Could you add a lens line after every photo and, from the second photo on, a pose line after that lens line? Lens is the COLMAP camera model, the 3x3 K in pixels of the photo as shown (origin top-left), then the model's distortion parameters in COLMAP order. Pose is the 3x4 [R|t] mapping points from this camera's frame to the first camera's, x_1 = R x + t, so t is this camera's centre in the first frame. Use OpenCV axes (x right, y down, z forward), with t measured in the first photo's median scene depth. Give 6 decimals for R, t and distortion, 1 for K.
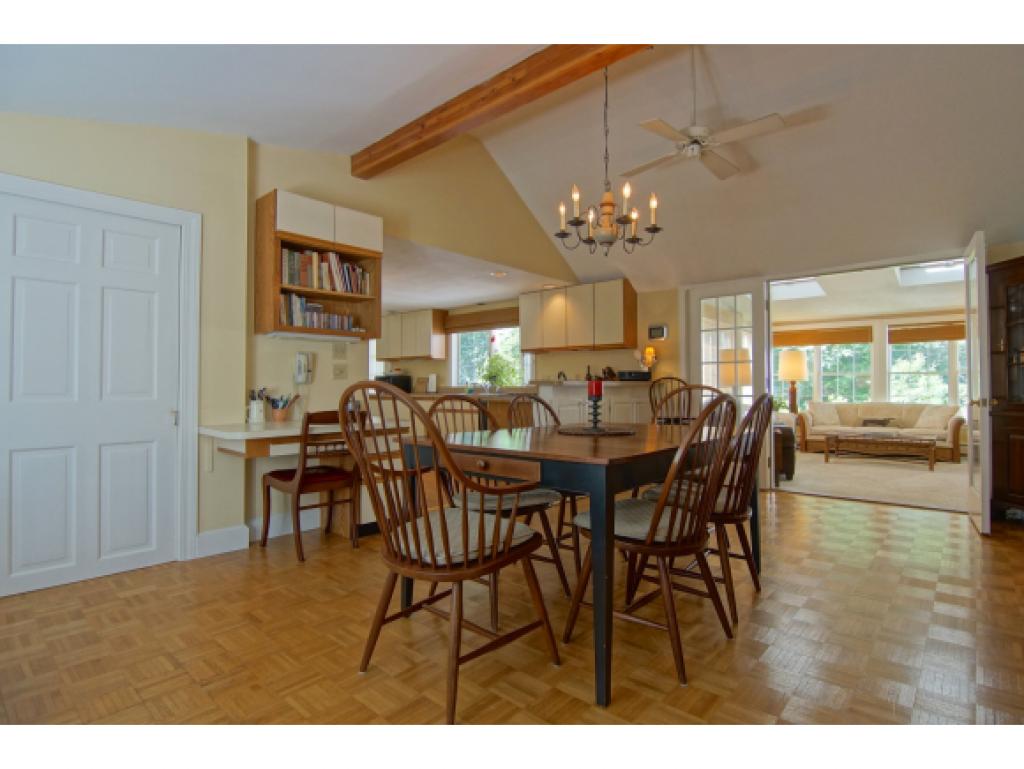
lens RADIAL K [[526.3, 0, 528.0], [0, 526.3, 381.5], [0, 0, 1]] dist [-0.014319, -0.004011]
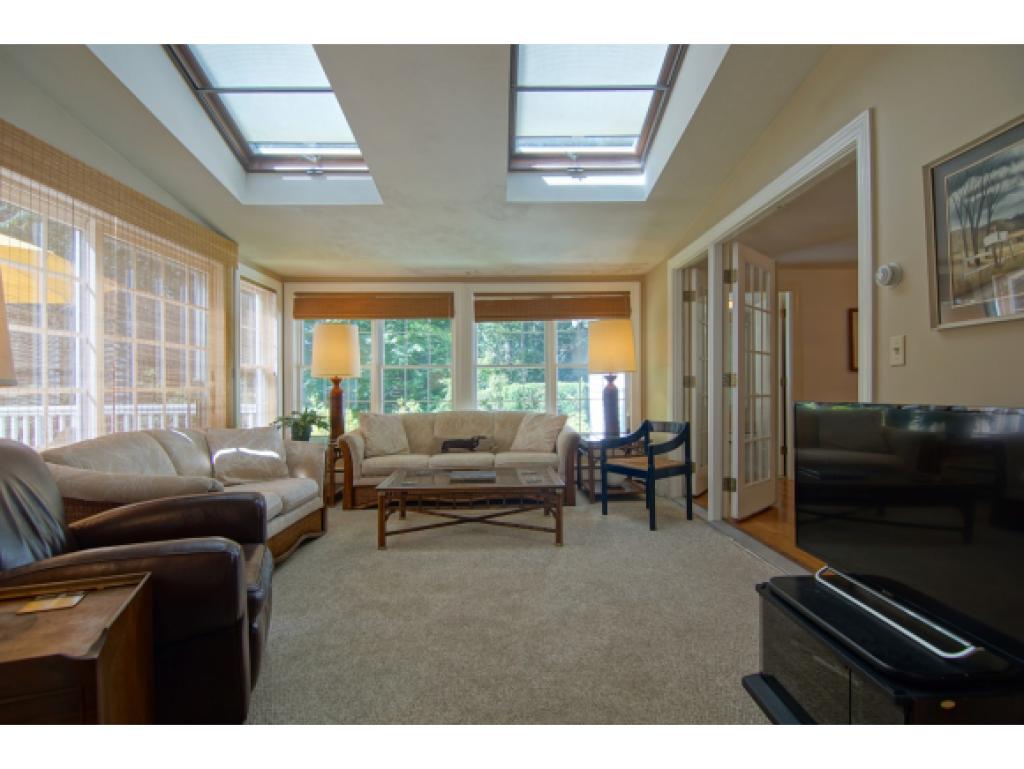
lens RADIAL K [[526.3, 0, 513.9], [0, 526.3, 385.7], [0, 0, 1]] dist [-0.014319, -0.004011]
pose [[0.748599, -0.004257, 0.663010, 0.293439], [-0.000189, 0.999978, 0.006633, 0.004337], [-0.663023, -0.005091, 0.748581, 0.479897]]
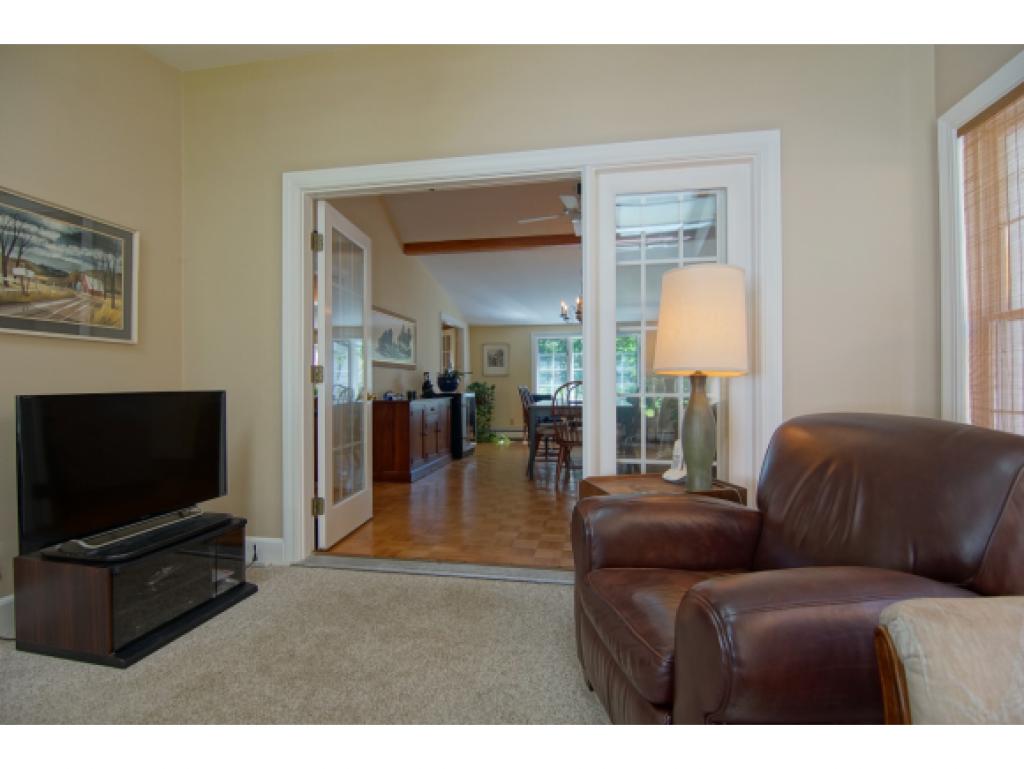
lens RADIAL K [[526.3, 0, 503.9], [0, 526.3, 382.9], [0, 0, 1]] dist [-0.014319, -0.004011]
pose [[-0.870321, 0.001729, -0.492482, 0.465844], [0.013505, 0.999702, -0.020356, 0.014263], [0.492299, -0.024367, -0.870085, 0.833226]]
